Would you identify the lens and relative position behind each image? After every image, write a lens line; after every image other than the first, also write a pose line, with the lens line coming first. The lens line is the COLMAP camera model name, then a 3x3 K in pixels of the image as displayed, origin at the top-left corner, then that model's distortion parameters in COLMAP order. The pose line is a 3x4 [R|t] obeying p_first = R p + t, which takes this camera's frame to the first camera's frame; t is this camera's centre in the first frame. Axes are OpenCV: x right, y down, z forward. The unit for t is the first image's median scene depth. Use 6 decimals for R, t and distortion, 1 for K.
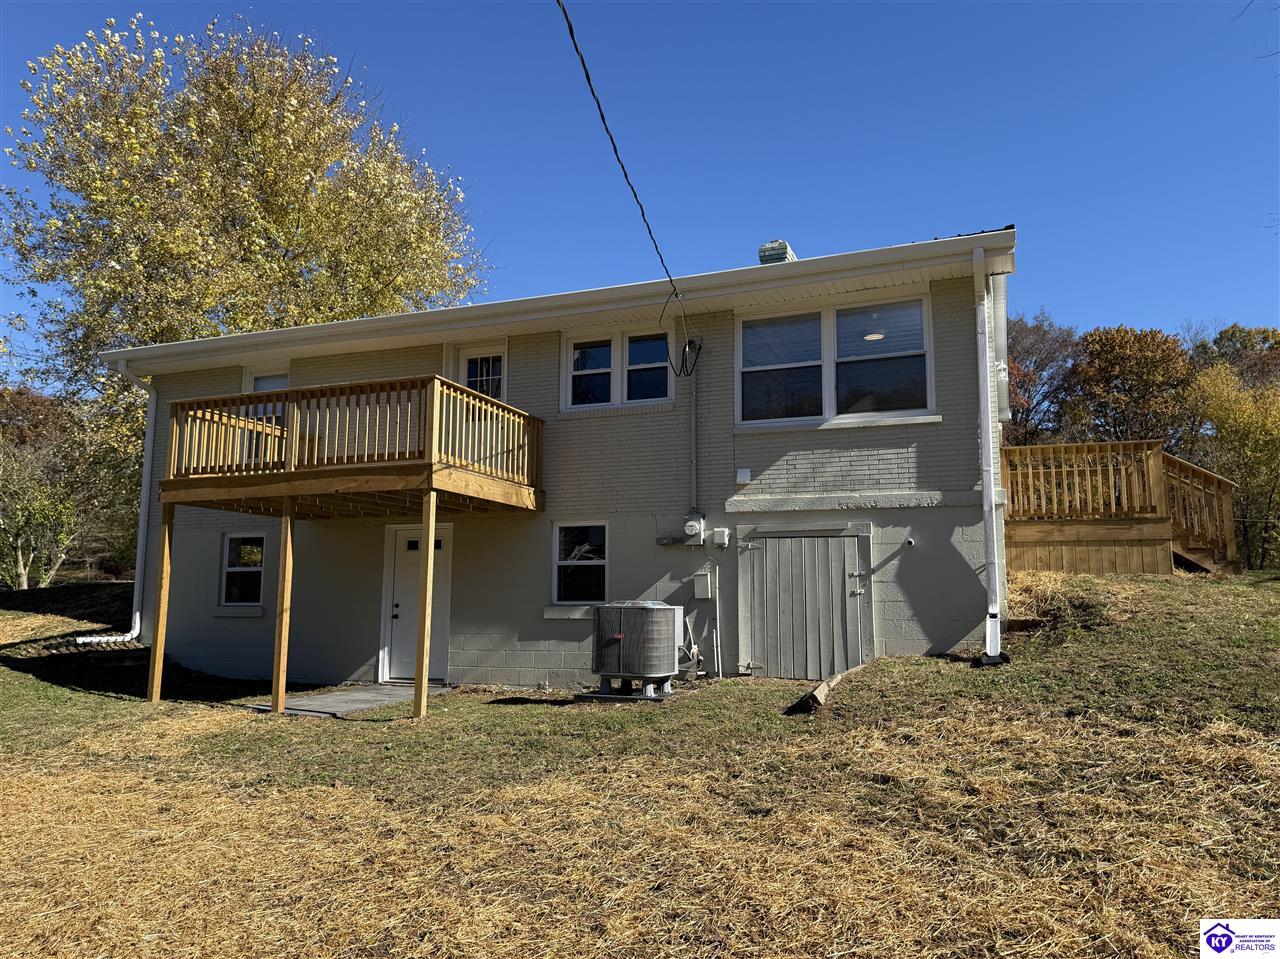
lens RADIAL K [[915.4, 0, 653.4], [0, 915.4, 478.5], [0, 0, 1]] dist [0.055744, -0.057440]
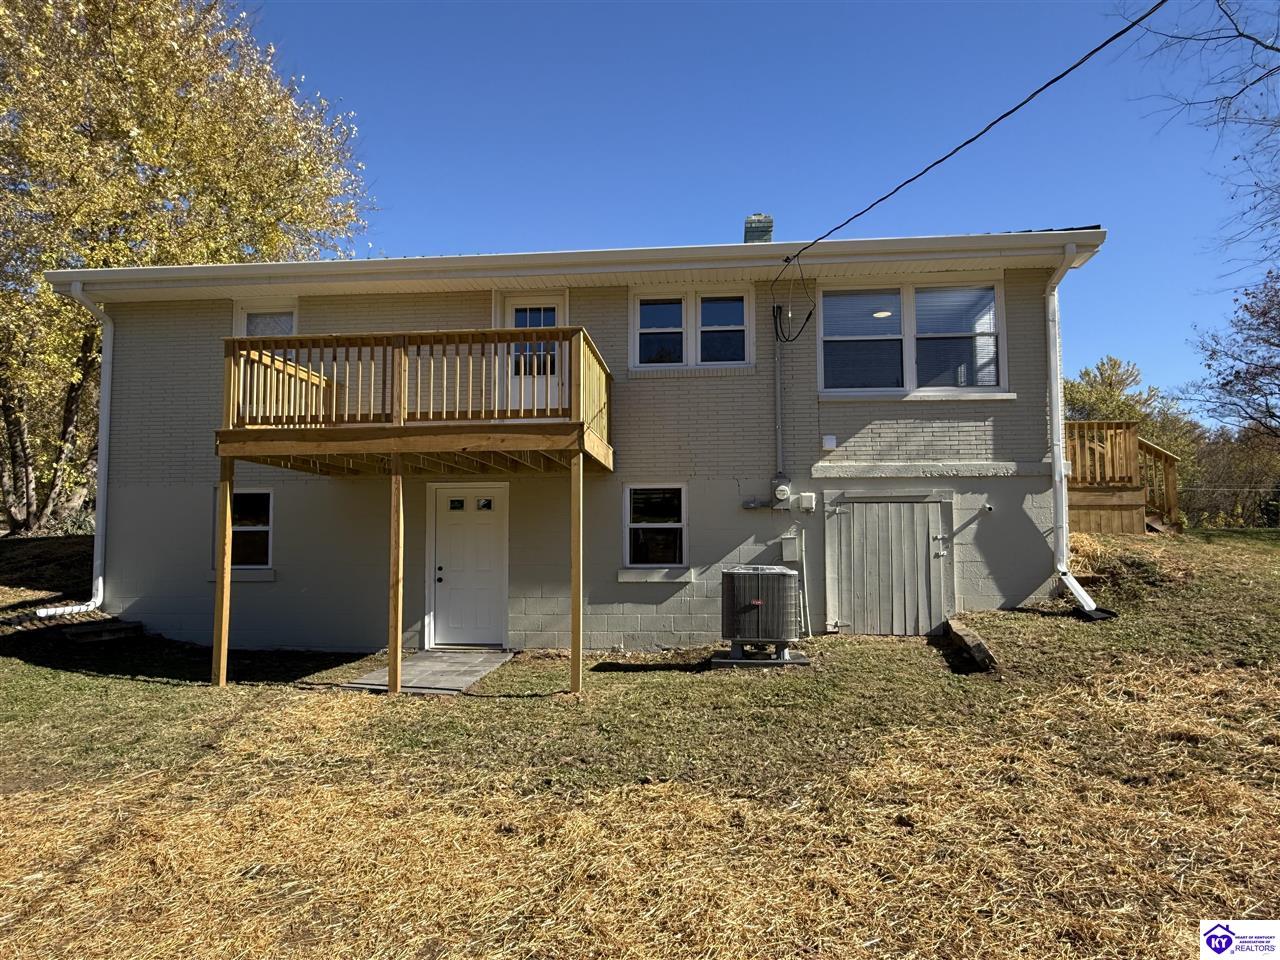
lens RADIAL K [[848.1, 0, 645.3], [0, 848.1, 486.3], [0, 0, 1]] dist [-0.023341, 0.023386]
pose [[0.961461, 0.011449, 0.274703, -0.362585], [-0.029467, 0.997669, 0.061555, -0.006278], [-0.273358, -0.067278, 0.959557, 0.136793]]
